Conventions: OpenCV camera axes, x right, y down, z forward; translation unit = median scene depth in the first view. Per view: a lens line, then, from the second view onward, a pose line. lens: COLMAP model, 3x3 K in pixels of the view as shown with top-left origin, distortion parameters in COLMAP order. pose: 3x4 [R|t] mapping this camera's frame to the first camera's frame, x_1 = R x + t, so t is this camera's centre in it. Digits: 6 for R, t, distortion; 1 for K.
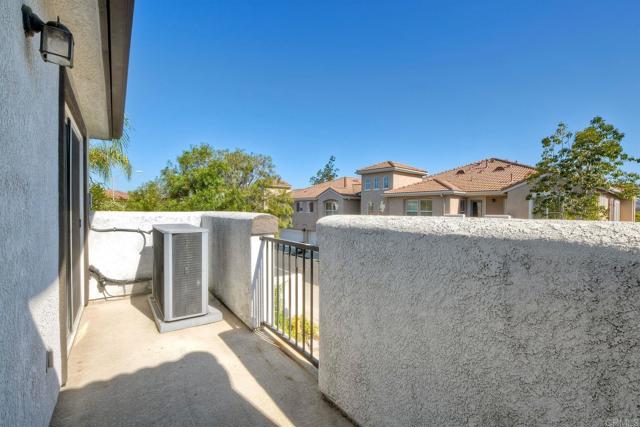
lens RADIAL K [[289.8, 0, 320.0], [0, 289.8, 213.5], [0, 0, 1]] dist [0.001674, -0.000160]
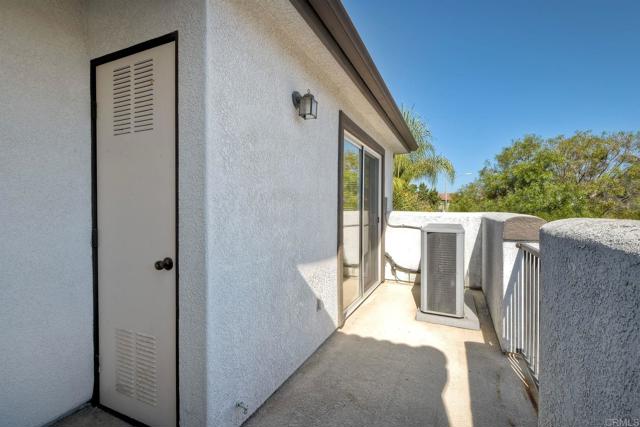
lens RADIAL K [[289.8, 0, 320.0], [0, 289.8, 213.5], [0, 0, 1]] dist [0.001674, -0.000160]
pose [[0.499647, 0.012383, -0.866141, 0.181123], [-0.015047, 0.999871, 0.005615, 0.000060], [0.866099, 0.010228, 0.499769, 0.088885]]
